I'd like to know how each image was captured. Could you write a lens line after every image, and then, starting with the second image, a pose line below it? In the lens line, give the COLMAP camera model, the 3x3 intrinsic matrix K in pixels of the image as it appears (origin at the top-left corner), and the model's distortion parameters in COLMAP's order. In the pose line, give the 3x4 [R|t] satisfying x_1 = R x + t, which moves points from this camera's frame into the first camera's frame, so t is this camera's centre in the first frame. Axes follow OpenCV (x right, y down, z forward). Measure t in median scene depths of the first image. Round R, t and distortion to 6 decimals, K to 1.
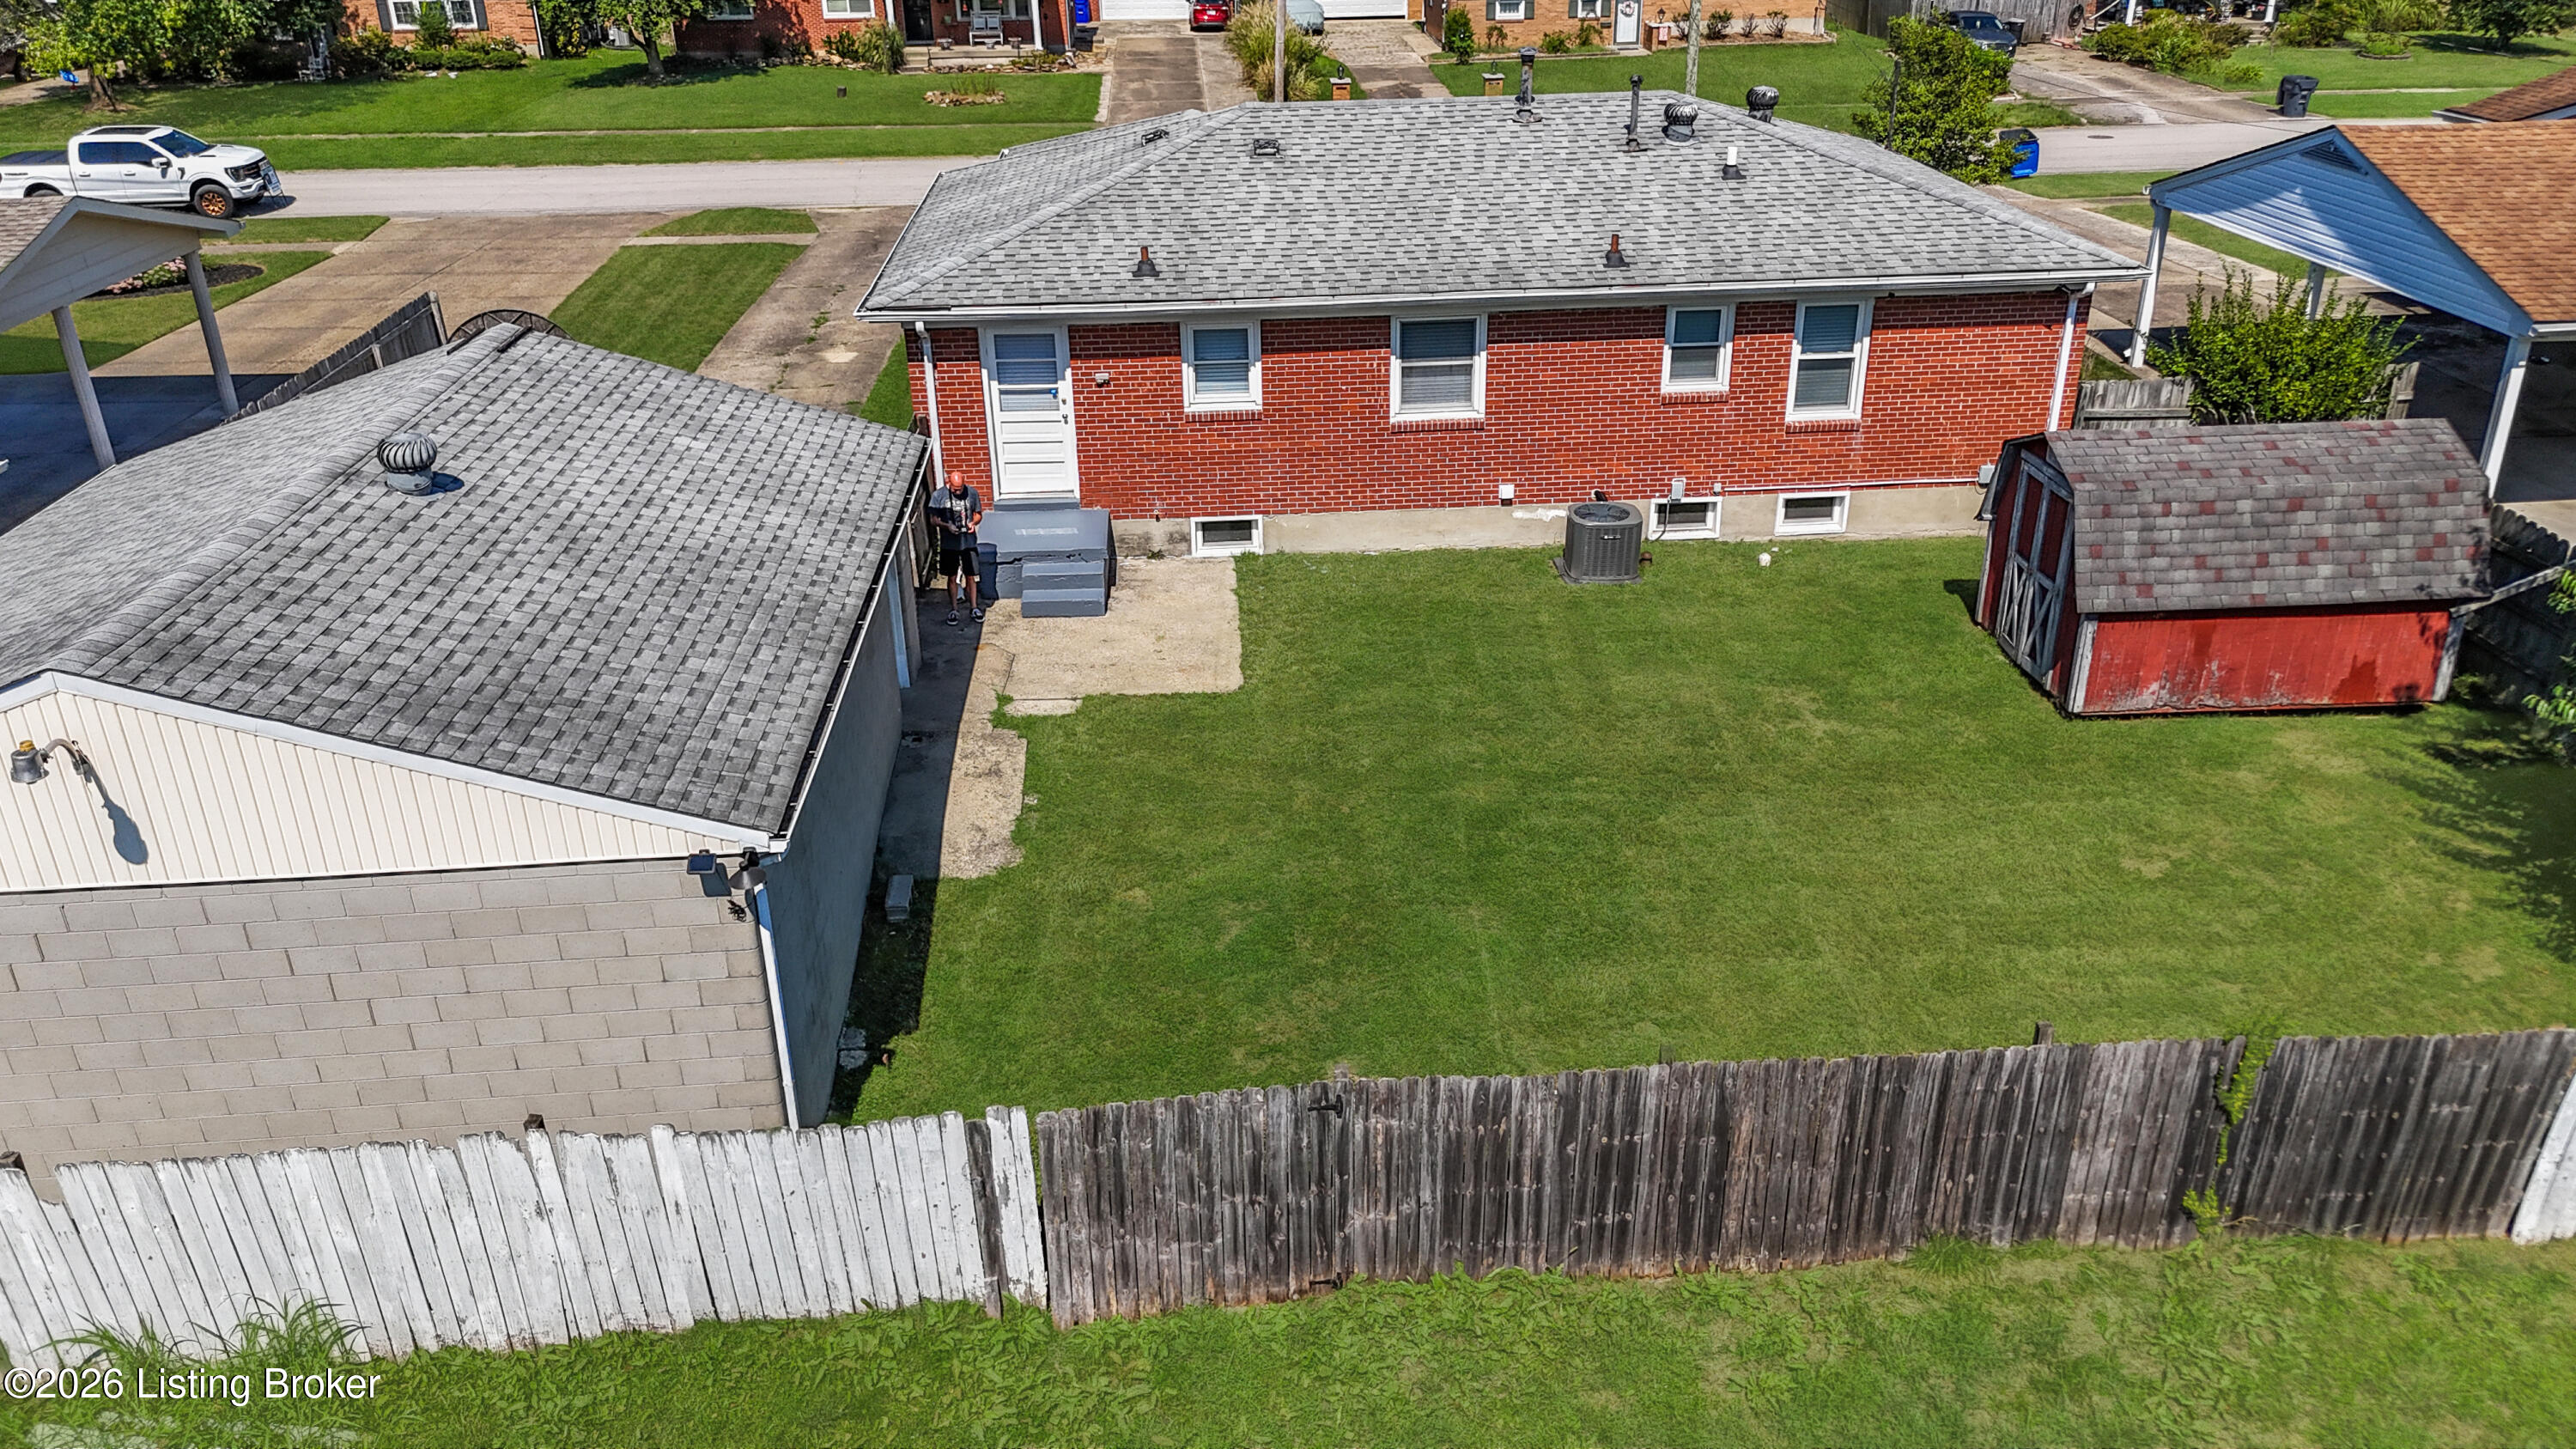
lens RADIAL K [[1903.4, 0, 1336.0], [0, 1903.4, 757.9], [0, 0, 1]] dist [0.072737, -0.057023]
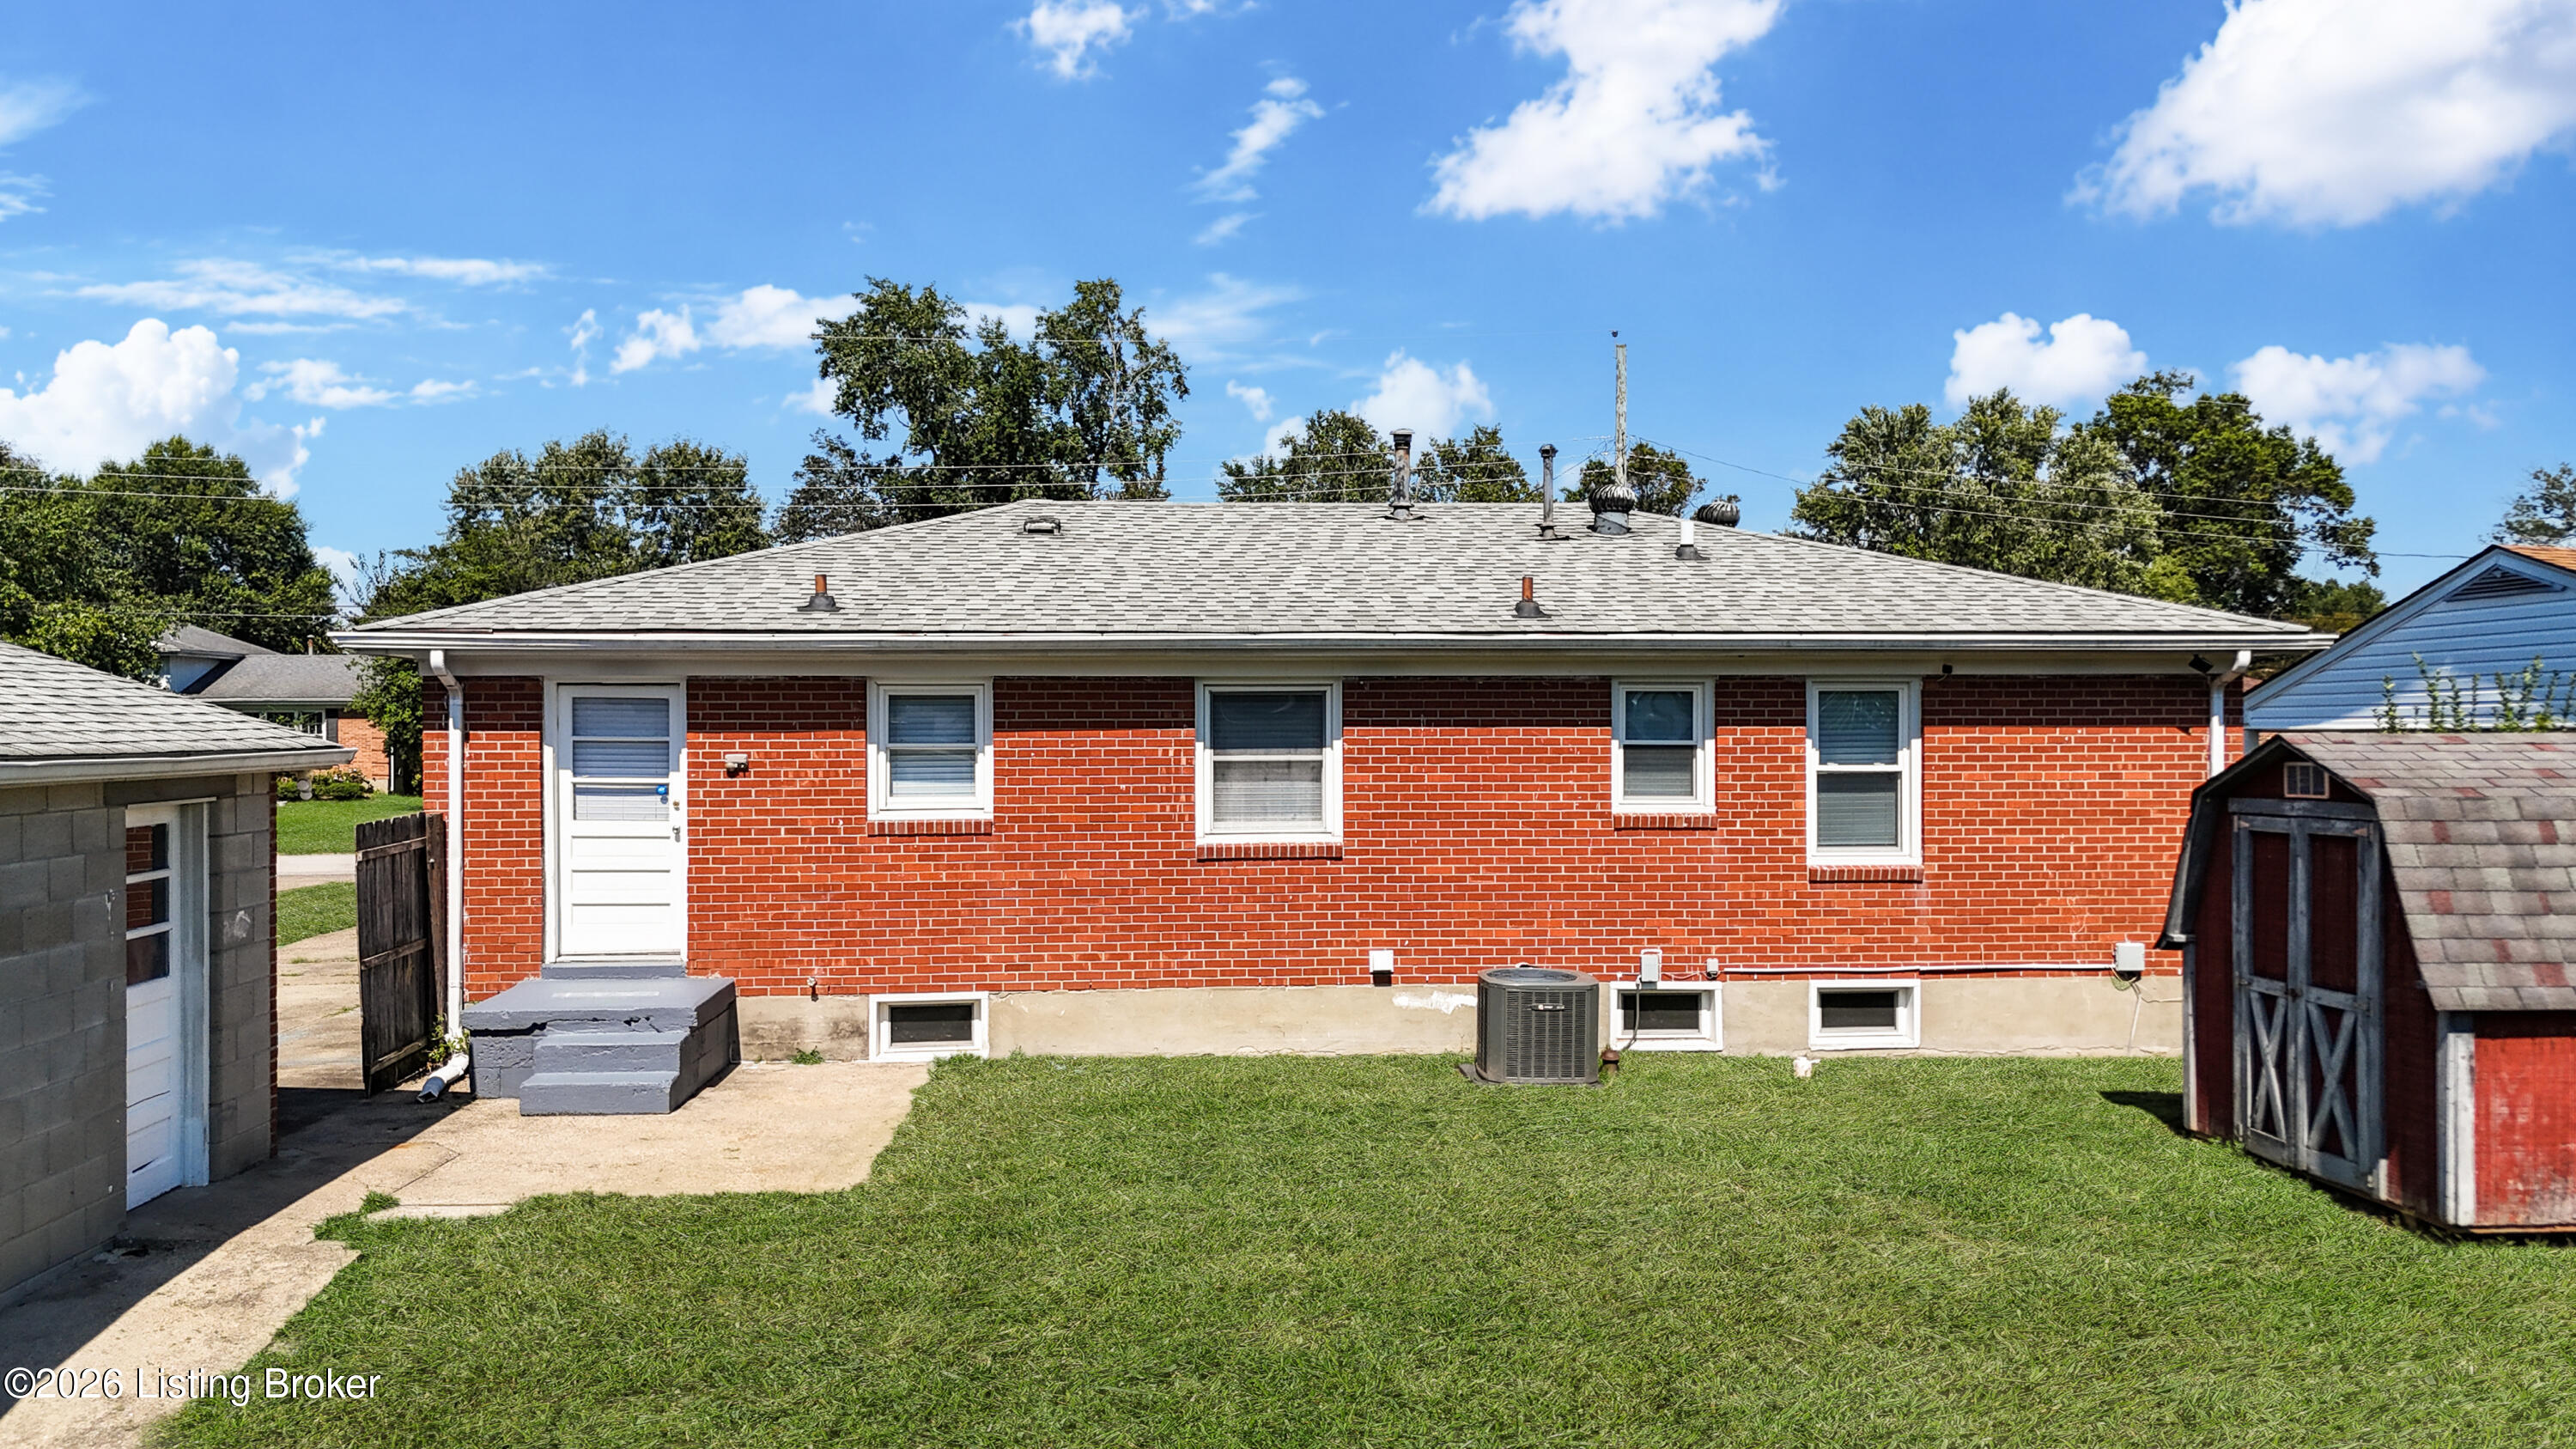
lens RADIAL K [[2112.0, 0, 1290.9], [0, 2112.0, 630.3], [0, 0, 1]] dist [0.131834, -0.137327]
pose [[0.999733, 0.004653, 0.022635, 0.044201], [0.005588, 0.901786, -0.432148, 0.066736], [-0.022423, 0.432159, 0.901519, 0.328444]]
